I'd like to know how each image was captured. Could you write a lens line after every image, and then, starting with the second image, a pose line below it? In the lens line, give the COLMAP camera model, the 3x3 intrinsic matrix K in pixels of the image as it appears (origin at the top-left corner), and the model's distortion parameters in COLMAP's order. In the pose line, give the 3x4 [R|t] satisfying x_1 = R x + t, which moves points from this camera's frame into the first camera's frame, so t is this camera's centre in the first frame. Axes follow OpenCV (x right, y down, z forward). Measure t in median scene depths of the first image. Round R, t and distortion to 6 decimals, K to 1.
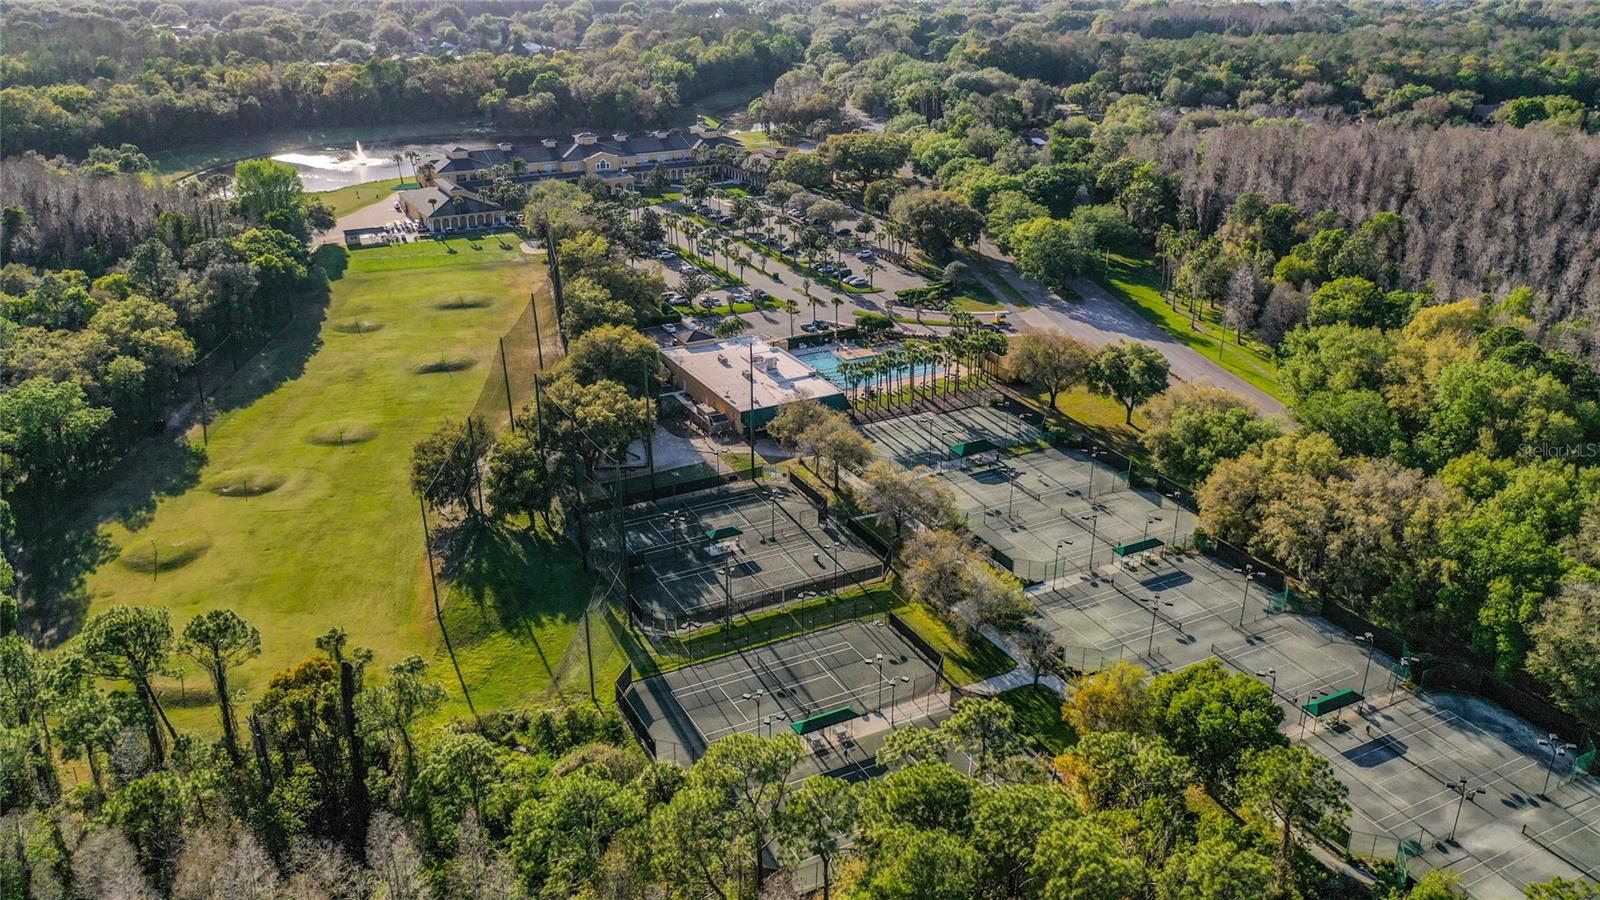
lens RADIAL K [[1282.4, 0, 800.0], [0, 1282.4, 450.0], [0, 0, 1]] dist [0.008527, 0.012422]
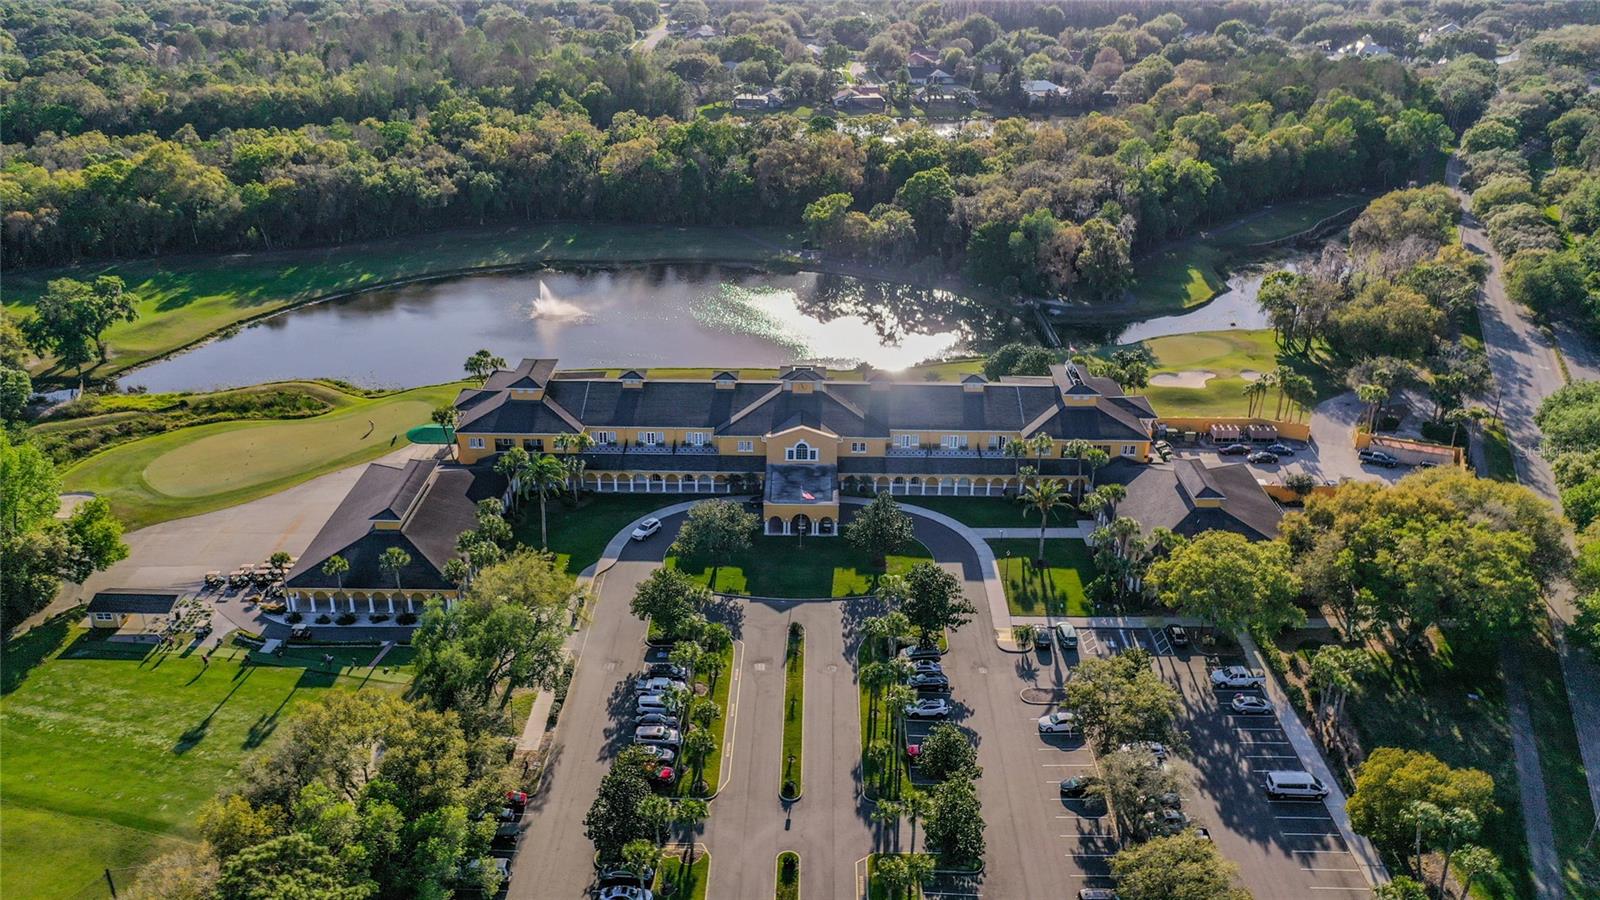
lens RADIAL K [[1282.4, 0, 800.0], [0, 1282.4, 450.0], [0, 0, 1]] dist [0.008527, 0.012422]
pose [[0.873705, 0.200601, -0.443170, 0.042537], [-0.194291, 0.979098, 0.060145, -0.211026], [0.445972, 0.033555, 0.894418, 0.493008]]
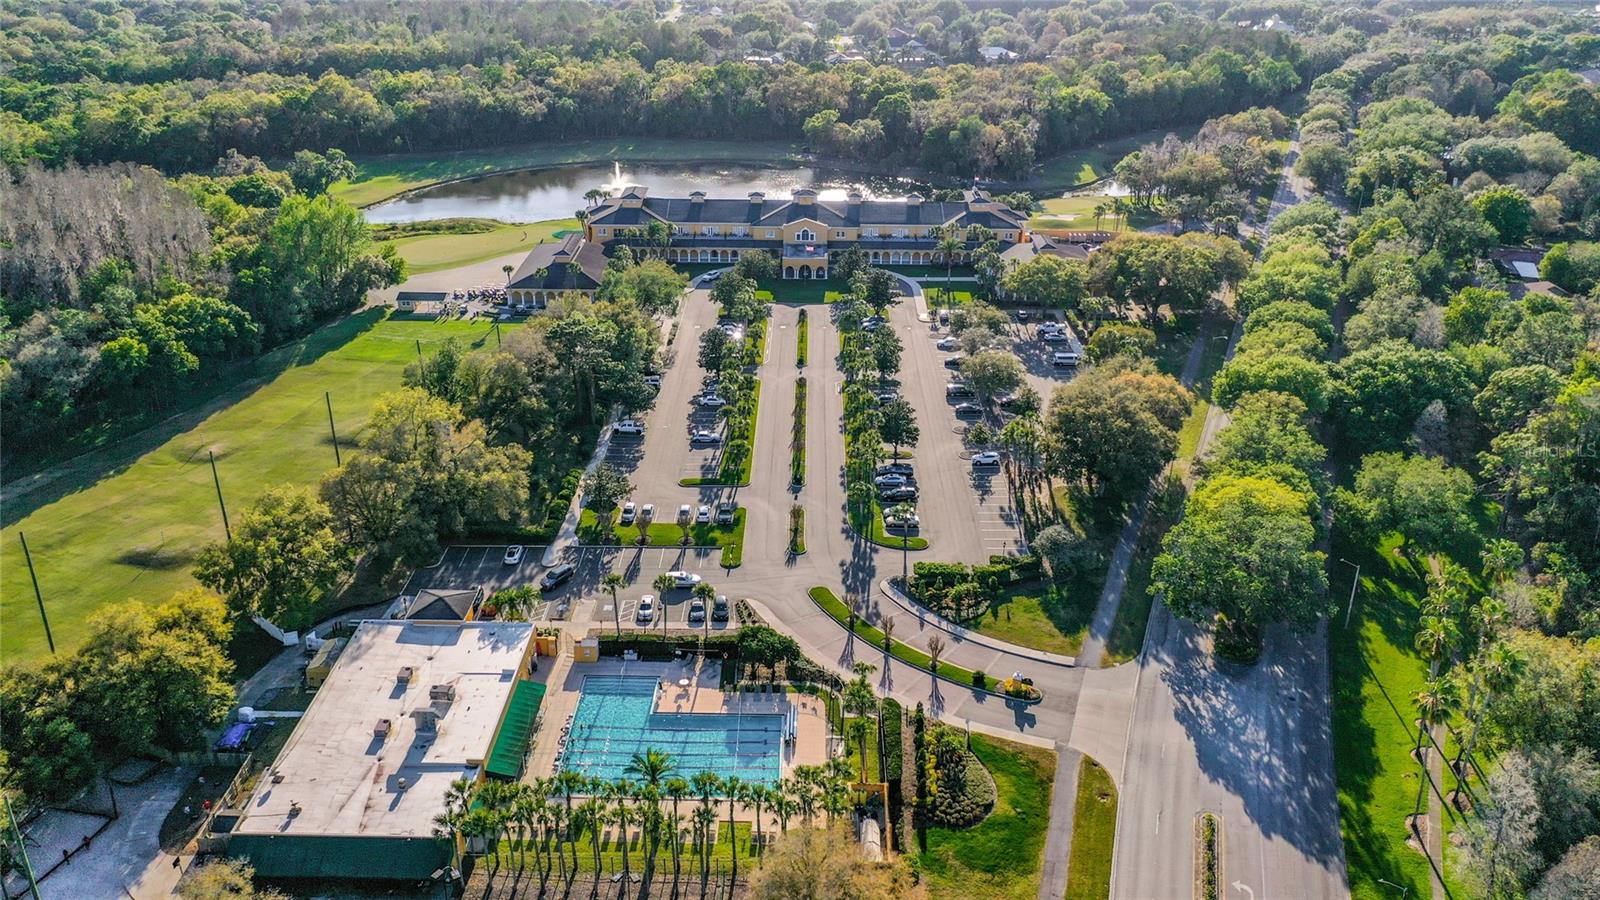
lens RADIAL K [[1282.4, 0, 800.0], [0, 1282.4, 450.0], [0, 0, 1]] dist [0.008527, 0.012422]
pose [[0.876181, 0.199469, -0.438769, 0.165110], [-0.194364, 0.979269, 0.057058, -0.119410], [0.441054, 0.035288, 0.896786, 0.280405]]
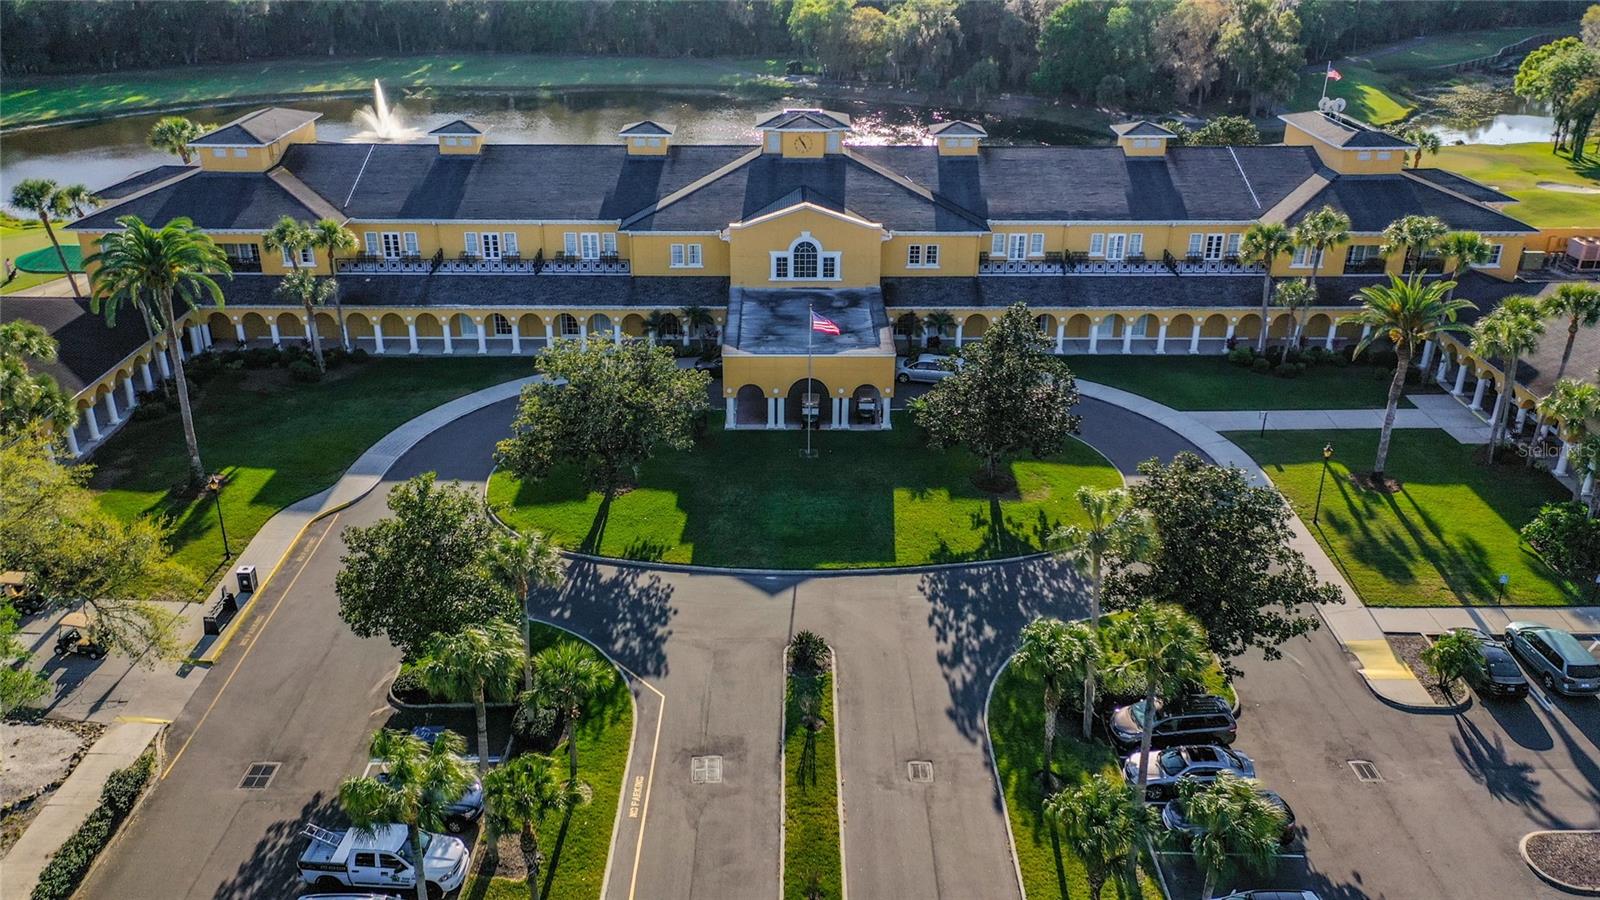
lens RADIAL K [[1267.5, 0, 800.0], [0, 1267.5, 450.0], [0, 0, 1]] dist [0.013277, 0.004195]
pose [[0.883181, 0.195843, -0.426188, -0.047789], [-0.184030, 0.980482, 0.069192, -0.173029], [0.431421, 0.017322, 0.901985, 0.678651]]
